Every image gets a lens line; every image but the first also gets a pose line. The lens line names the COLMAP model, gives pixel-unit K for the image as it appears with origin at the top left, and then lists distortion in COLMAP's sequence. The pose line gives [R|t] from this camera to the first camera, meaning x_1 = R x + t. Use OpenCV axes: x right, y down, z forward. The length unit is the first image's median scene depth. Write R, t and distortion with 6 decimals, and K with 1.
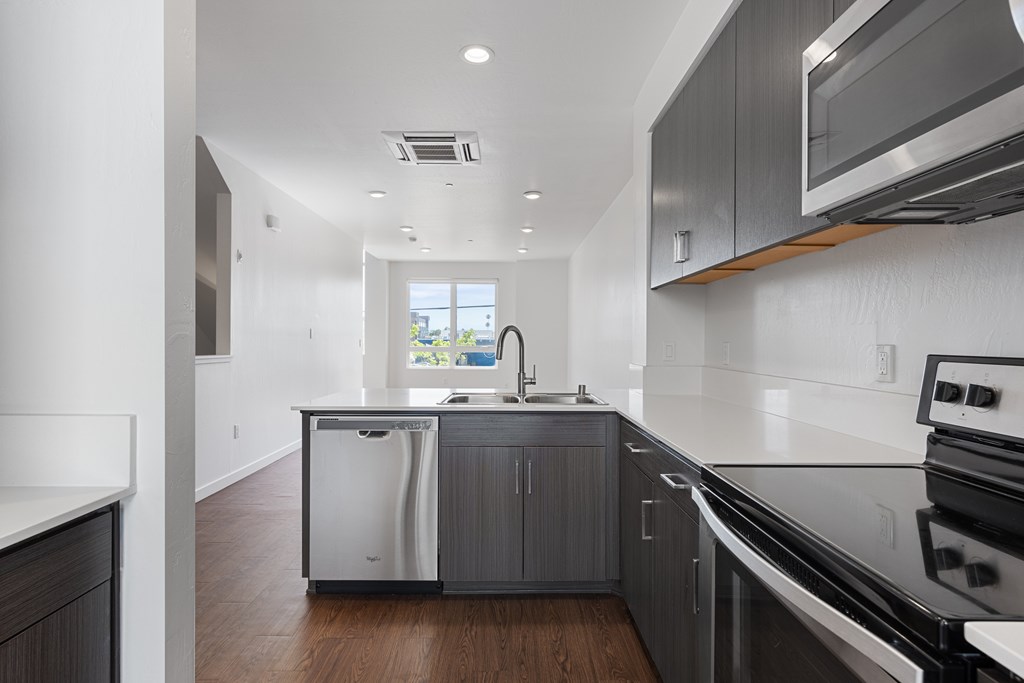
lens RADIAL K [[526.5, 0, 511.0], [0, 526.5, 343.0], [0, 0, 1]] dist [0.001632, 0.000604]
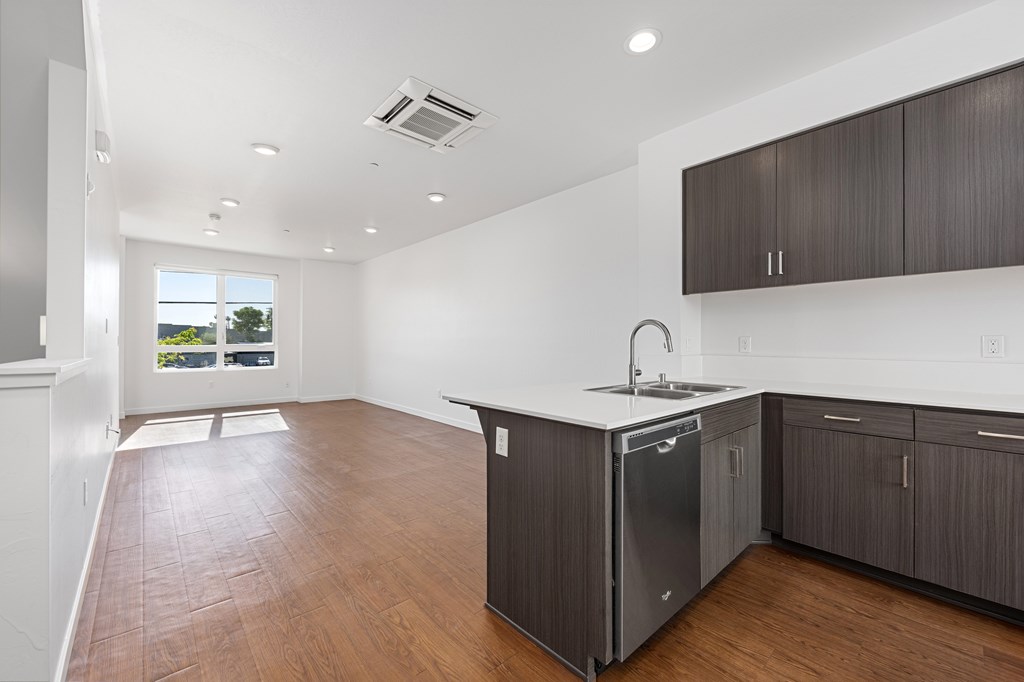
lens RADIAL K [[408.1, 0, 510.1], [0, 408.1, 341.8], [0, 0, 1]] dist [-0.003063, 0.000513]
pose [[0.750150, 0.001496, 0.661266, -0.474878], [0.001460, 0.999991, -0.003919, 0.009137], [-0.661266, 0.003906, 0.750141, 0.375141]]
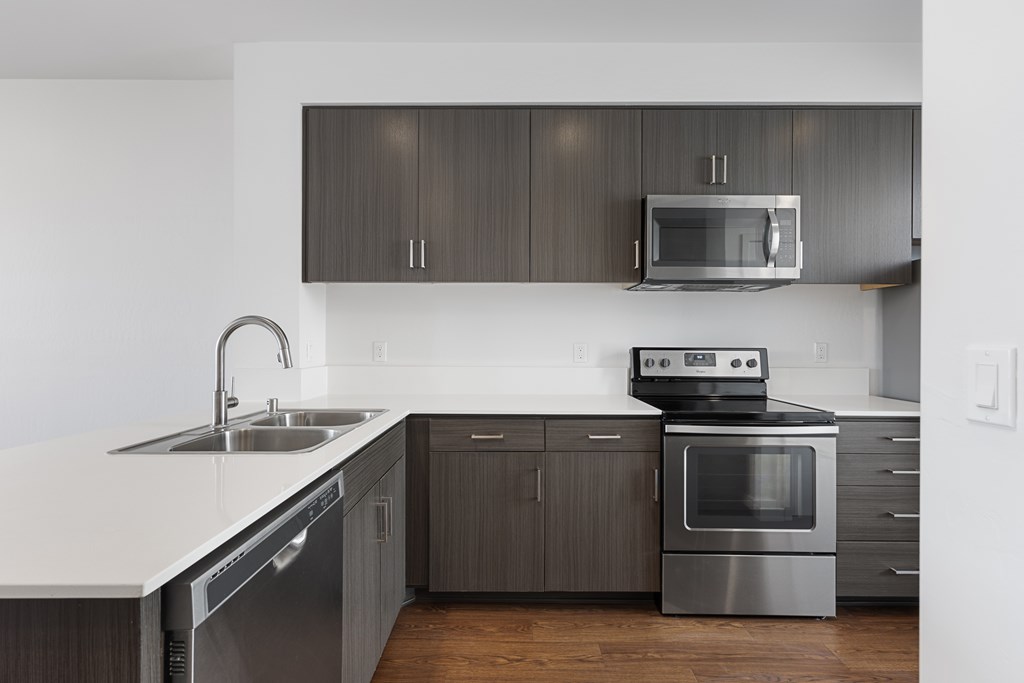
lens RADIAL K [[467.1, 0, 509.5], [0, 467.1, 340.1], [0, 0, 1]] dist [0.000376, 0.000237]
pose [[0.006774, 0.005890, 0.999960, -0.358813], [0.001314, 0.999982, -0.005899, 0.000563], [-0.999976, 0.001354, 0.006767, 0.446452]]
